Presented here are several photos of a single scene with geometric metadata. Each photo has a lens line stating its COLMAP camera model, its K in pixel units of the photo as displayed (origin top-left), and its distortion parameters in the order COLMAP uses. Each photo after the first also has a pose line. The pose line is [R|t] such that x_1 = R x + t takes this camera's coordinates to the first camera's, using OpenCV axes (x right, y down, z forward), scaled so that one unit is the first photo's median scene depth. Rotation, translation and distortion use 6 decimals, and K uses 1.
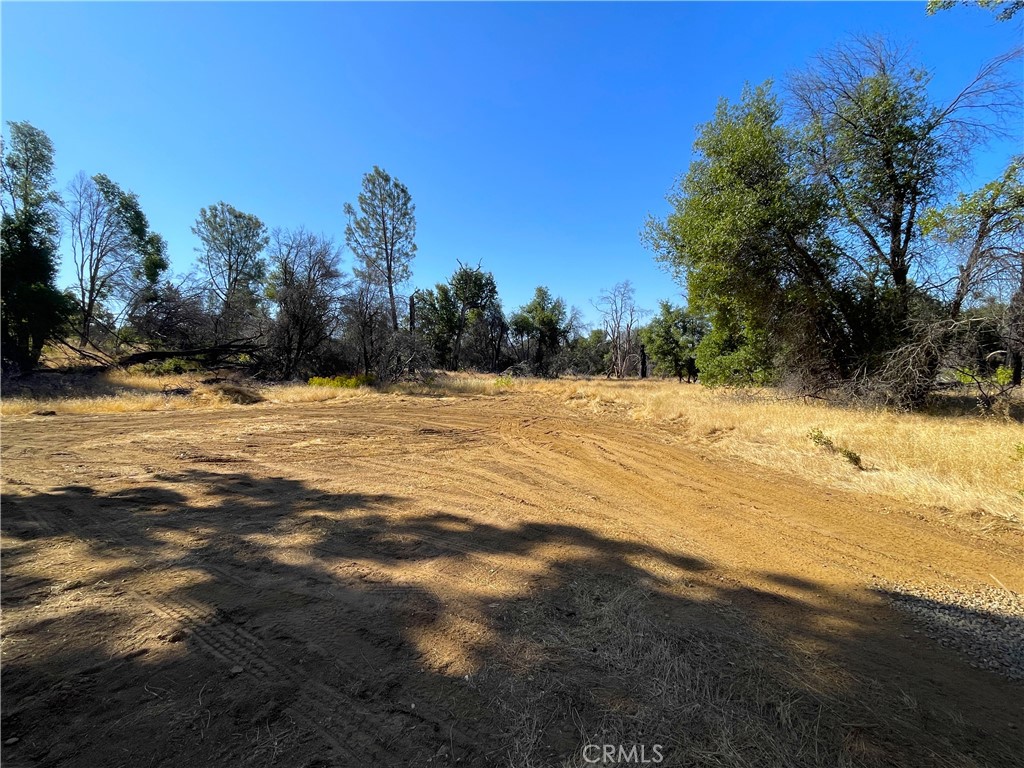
lens RADIAL K [[471.5, 0, 512.0], [0, 471.5, 384.0], [0, 0, 1]] dist [-0.002503, 0.000304]
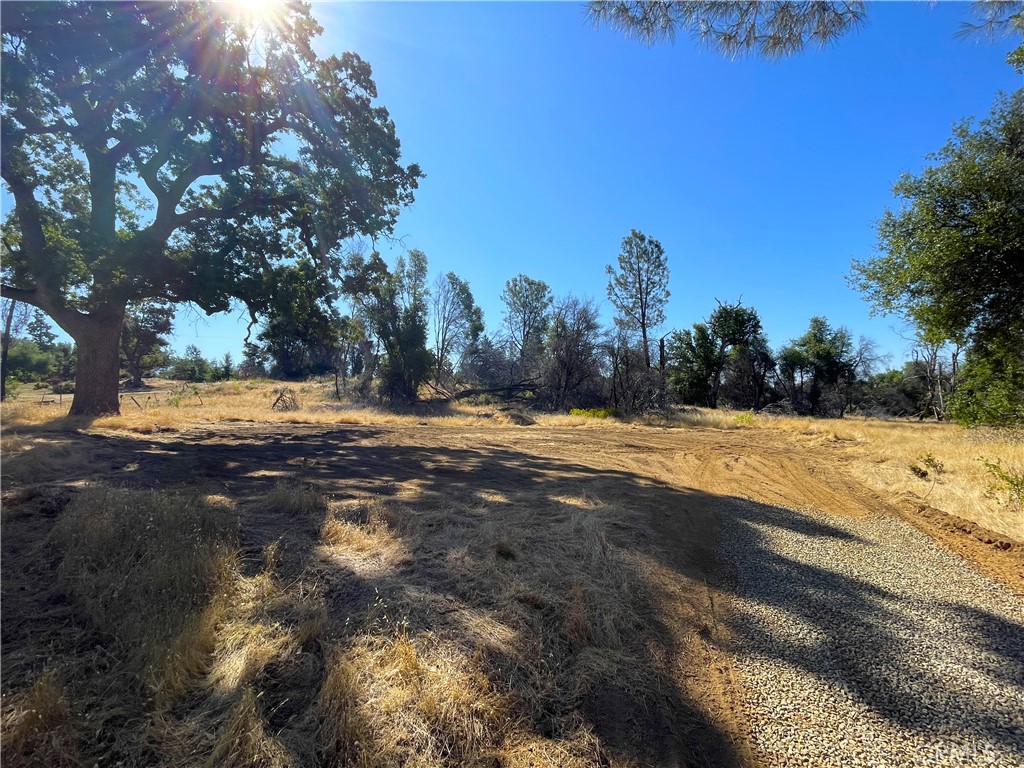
lens RADIAL K [[471.5, 0, 512.0], [0, 471.5, 384.0], [0, 0, 1]] dist [-0.002503, 0.000304]
pose [[0.841811, -0.009251, -0.539694, 0.083151], [-0.033518, 0.997028, -0.069372, 0.008198], [0.538731, 0.076487, 0.838998, -0.106307]]
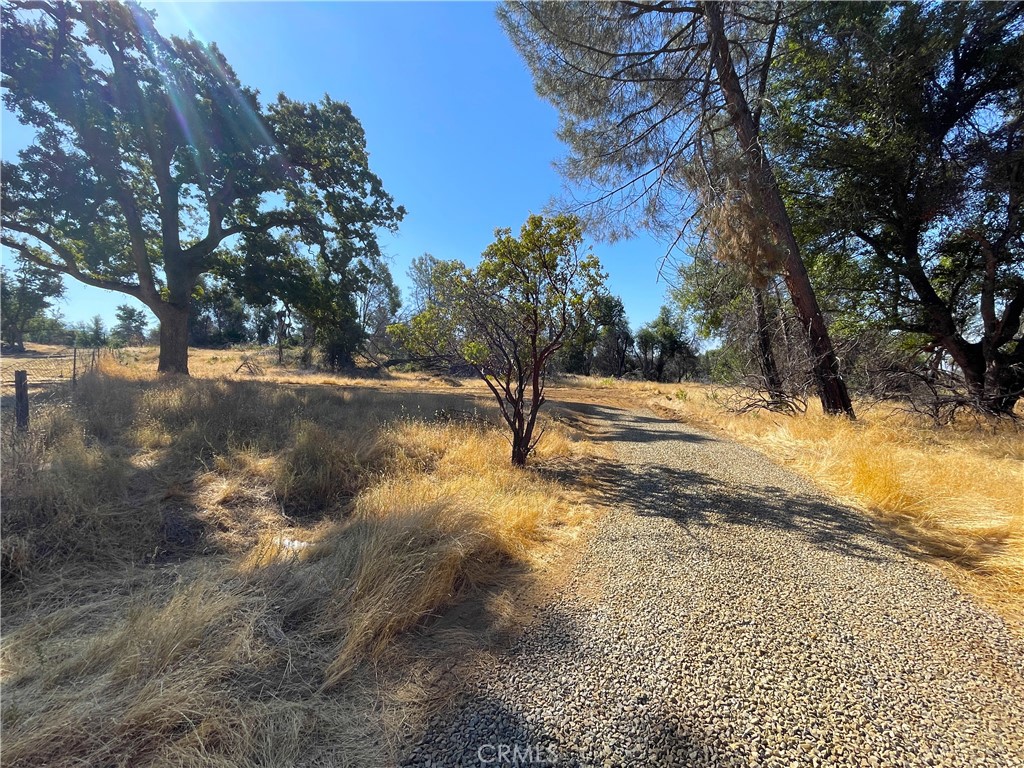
lens RADIAL K [[471.5, 0, 512.0], [0, 471.5, 384.0], [0, 0, 1]] dist [-0.002503, 0.000304]
pose [[0.947202, 0.024323, -0.319713, 0.123356], [-0.029846, 0.999478, -0.012384, 0.021918], [0.319245, 0.021272, 0.947434, -0.341630]]
